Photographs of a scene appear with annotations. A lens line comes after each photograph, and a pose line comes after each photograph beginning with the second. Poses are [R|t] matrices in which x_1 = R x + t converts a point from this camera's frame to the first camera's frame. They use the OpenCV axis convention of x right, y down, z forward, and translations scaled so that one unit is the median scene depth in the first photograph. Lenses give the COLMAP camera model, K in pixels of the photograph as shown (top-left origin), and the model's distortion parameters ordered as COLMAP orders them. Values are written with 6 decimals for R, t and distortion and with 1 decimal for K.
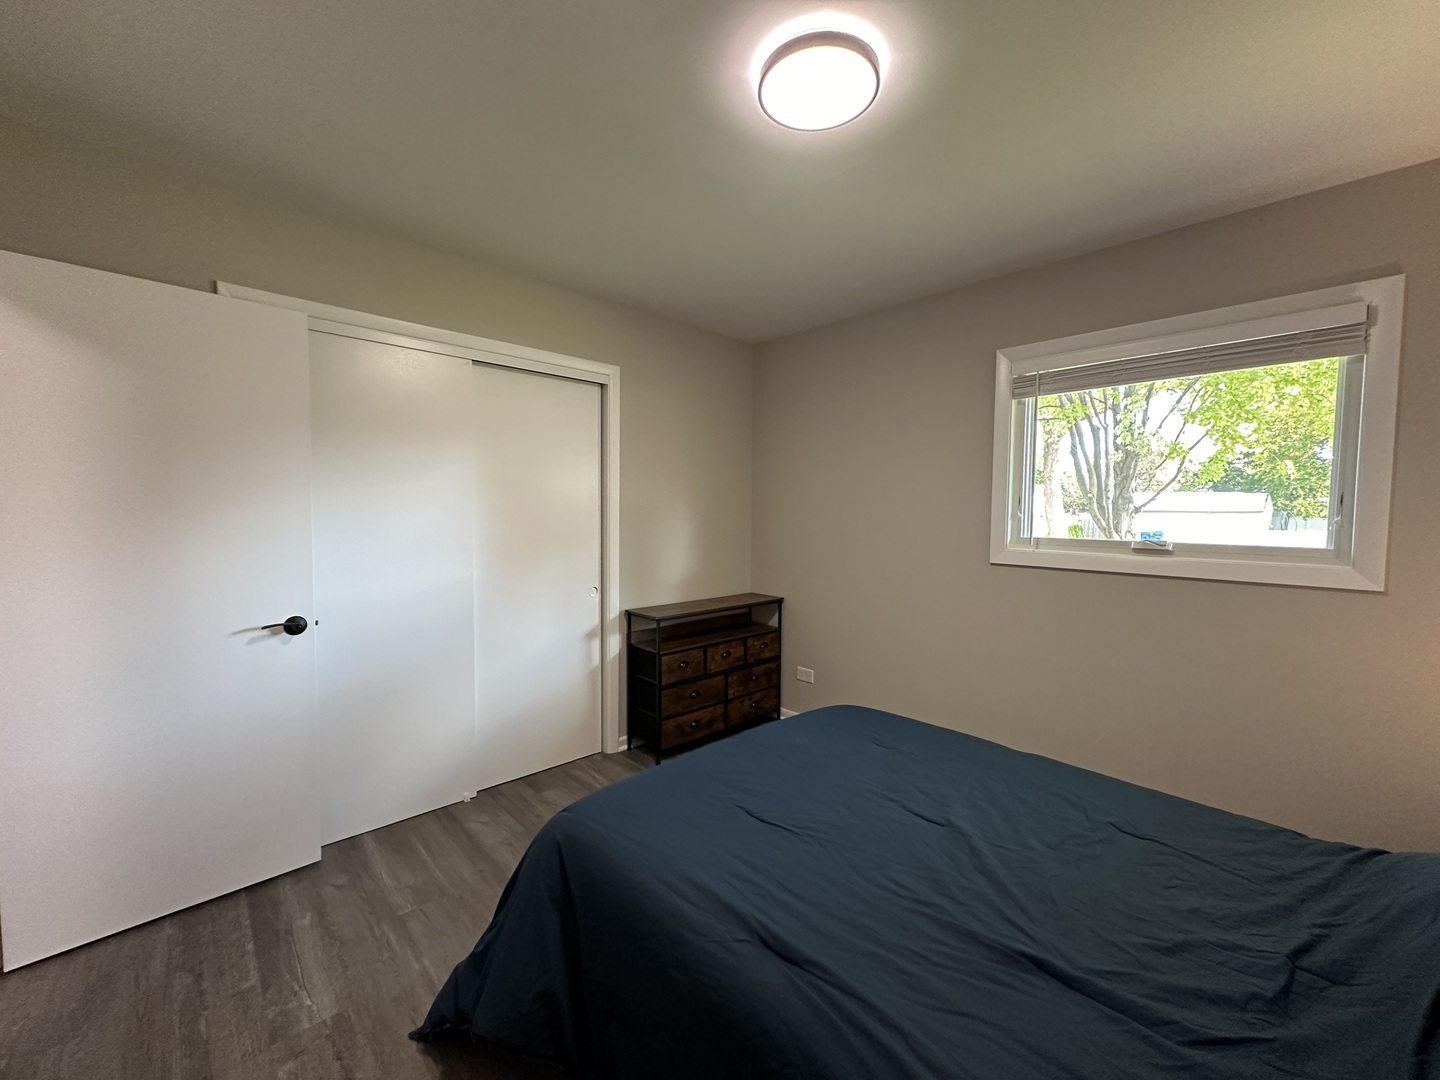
lens RADIAL K [[569.4, 0, 720.0], [0, 569.4, 540.0], [0, 0, 1]] dist [-0.000689, 0.000057]
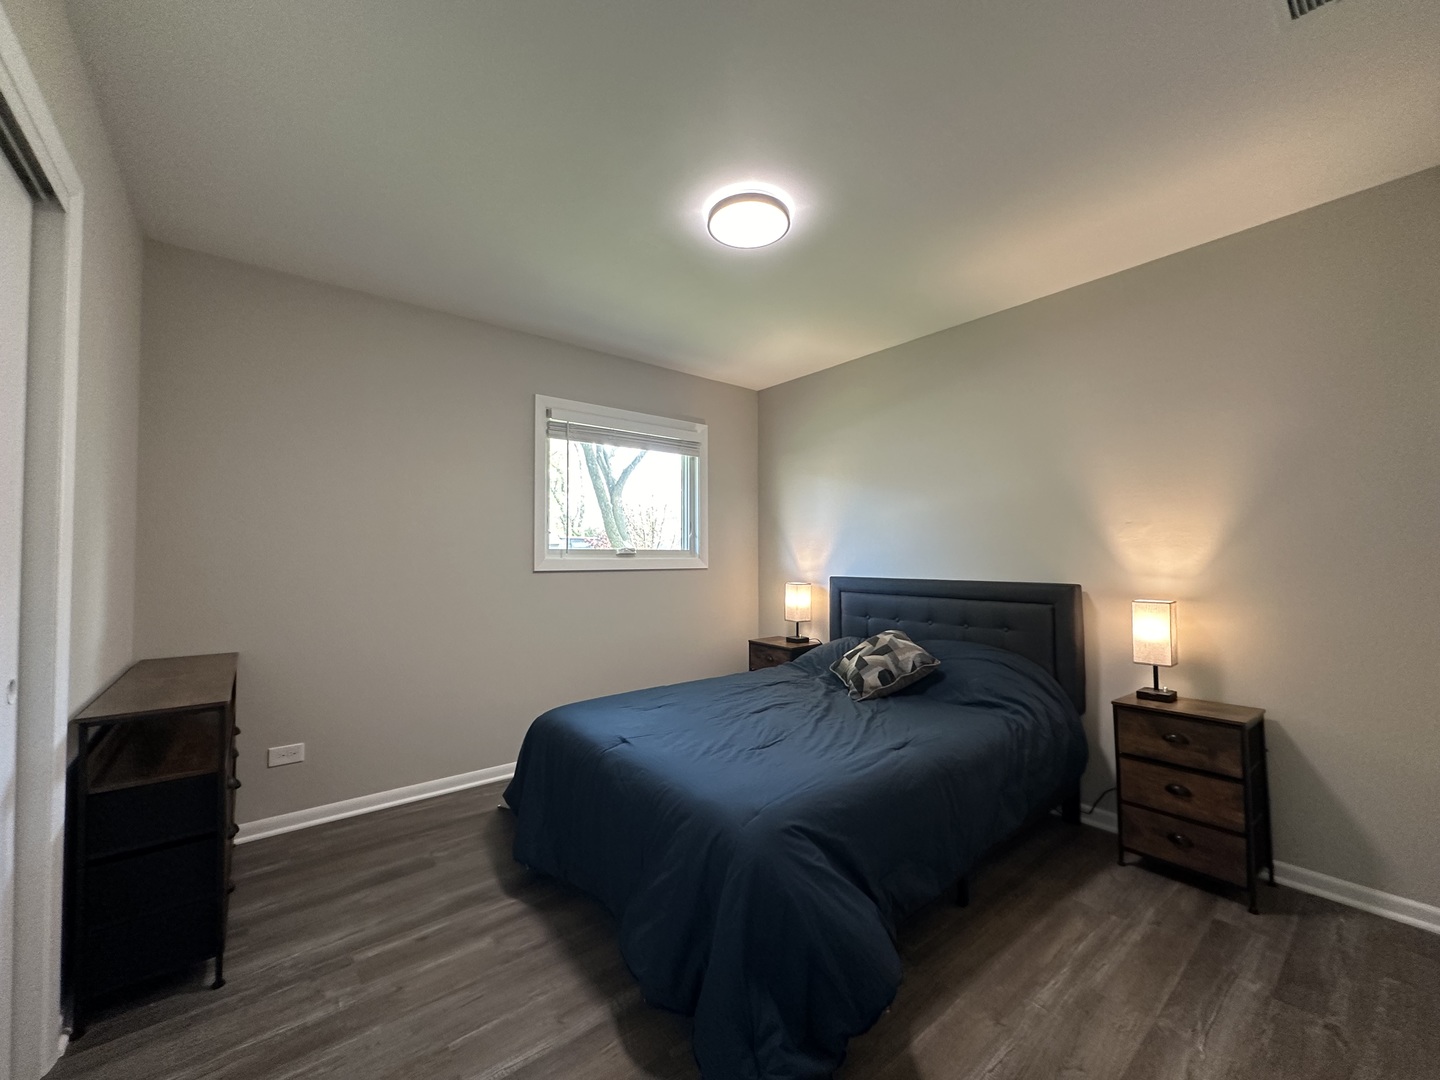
lens RADIAL K [[576.8, 0, 719.1], [0, 576.8, 538.6], [0, 0, 1]] dist [-0.001851, 0.000078]
pose [[0.067616, 0.020436, 0.997502, -1.011629], [0.052000, 0.998359, -0.023979, 0.033108], [-0.996355, 0.053491, 0.066443, 0.794297]]
